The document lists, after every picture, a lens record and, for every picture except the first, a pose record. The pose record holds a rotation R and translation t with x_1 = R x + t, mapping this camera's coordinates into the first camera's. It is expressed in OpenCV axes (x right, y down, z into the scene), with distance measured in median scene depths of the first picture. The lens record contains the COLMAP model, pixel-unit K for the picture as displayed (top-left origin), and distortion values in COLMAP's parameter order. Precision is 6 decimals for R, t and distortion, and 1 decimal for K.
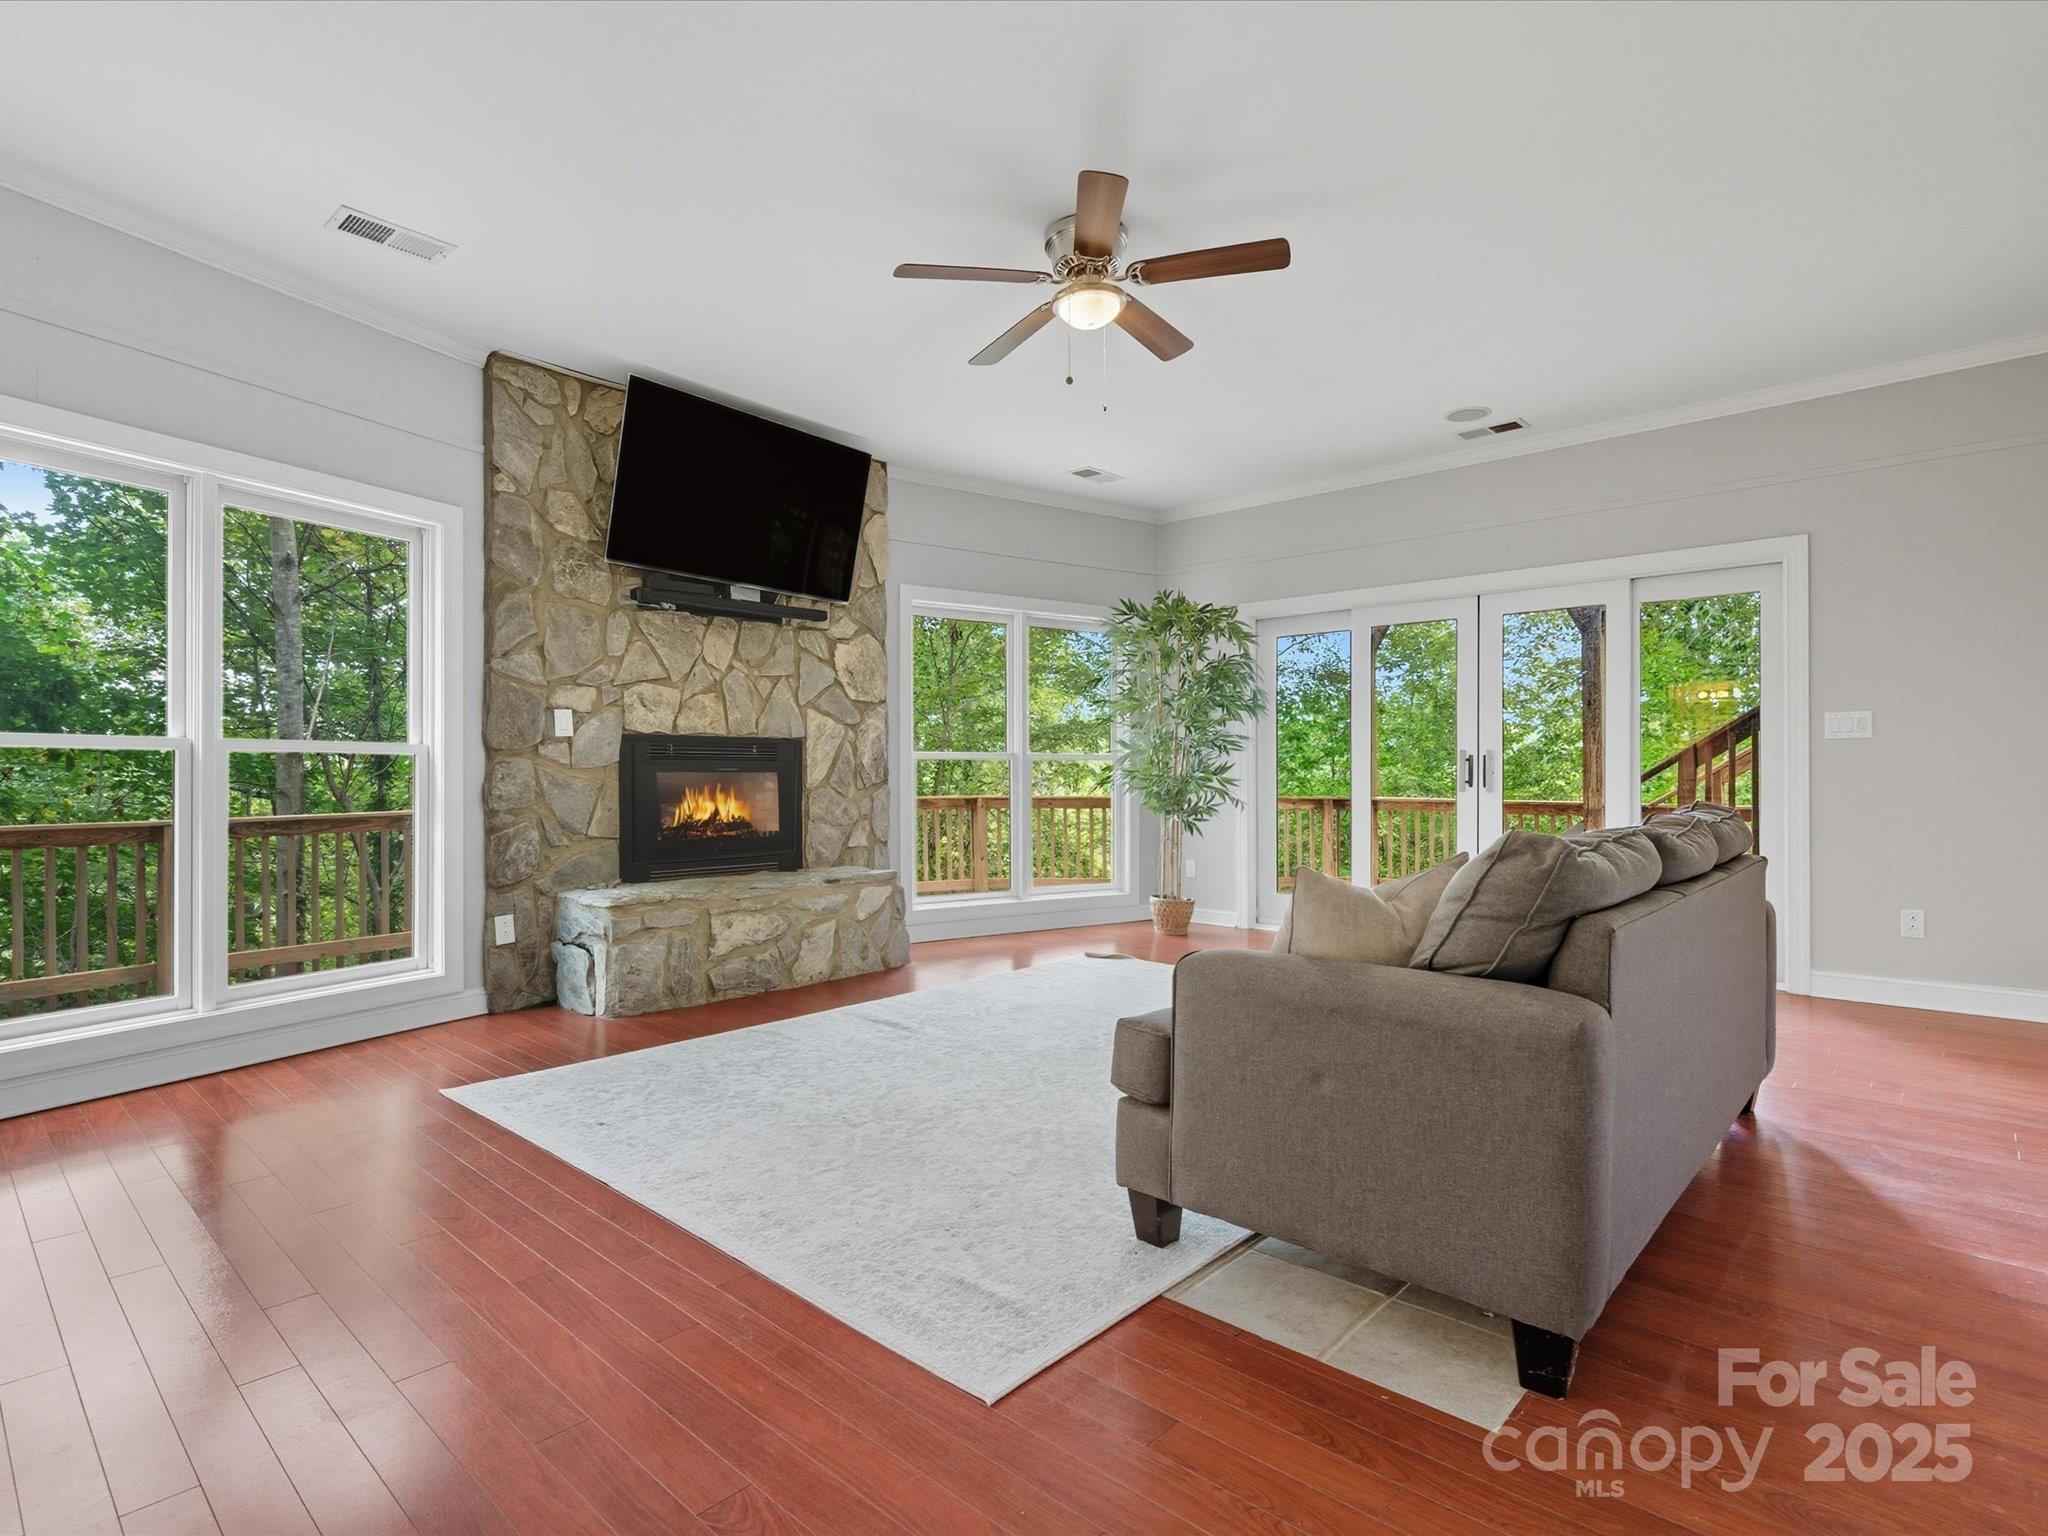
lens RADIAL K [[1496.8, 0, 1024.0], [0, 1496.8, 768.0], [0, 0, 1]] dist [-0.000749, -0.001811]
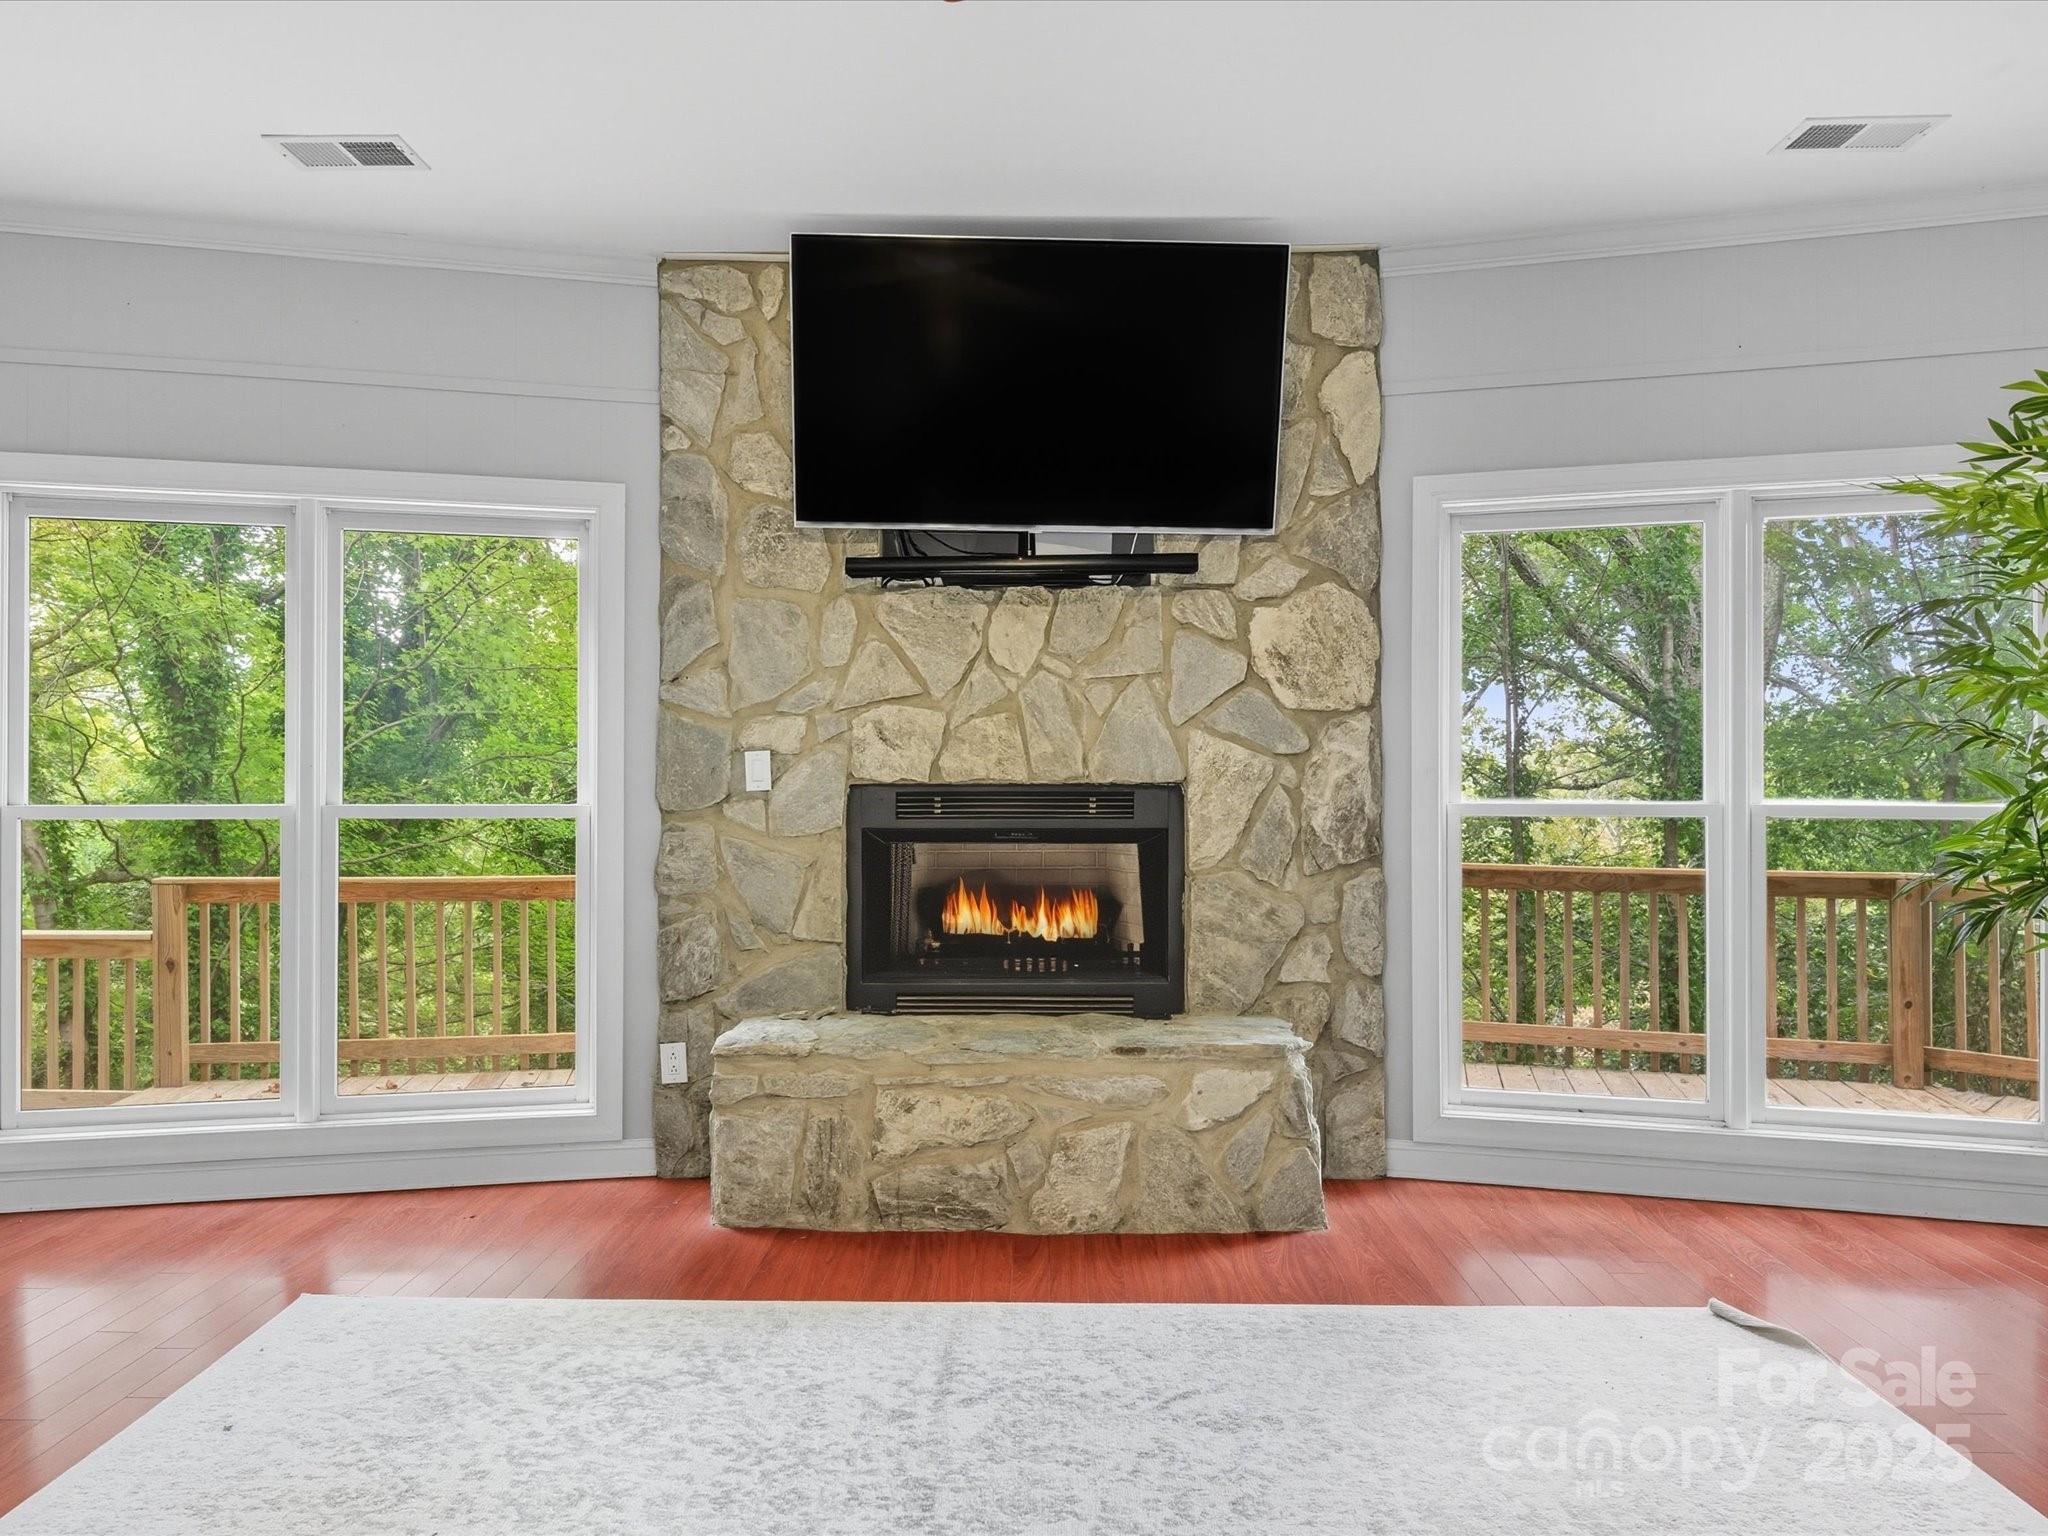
lens RADIAL K [[1496.8, 0, 1024.0], [0, 1496.8, 768.0], [0, 0, 1]] dist [-0.000749, -0.001811]
pose [[0.538340, -0.005419, -0.842710, 0.318476], [0.013933, 0.999900, 0.002471, -0.029672], [0.842613, -0.013072, 0.538362, 0.694940]]
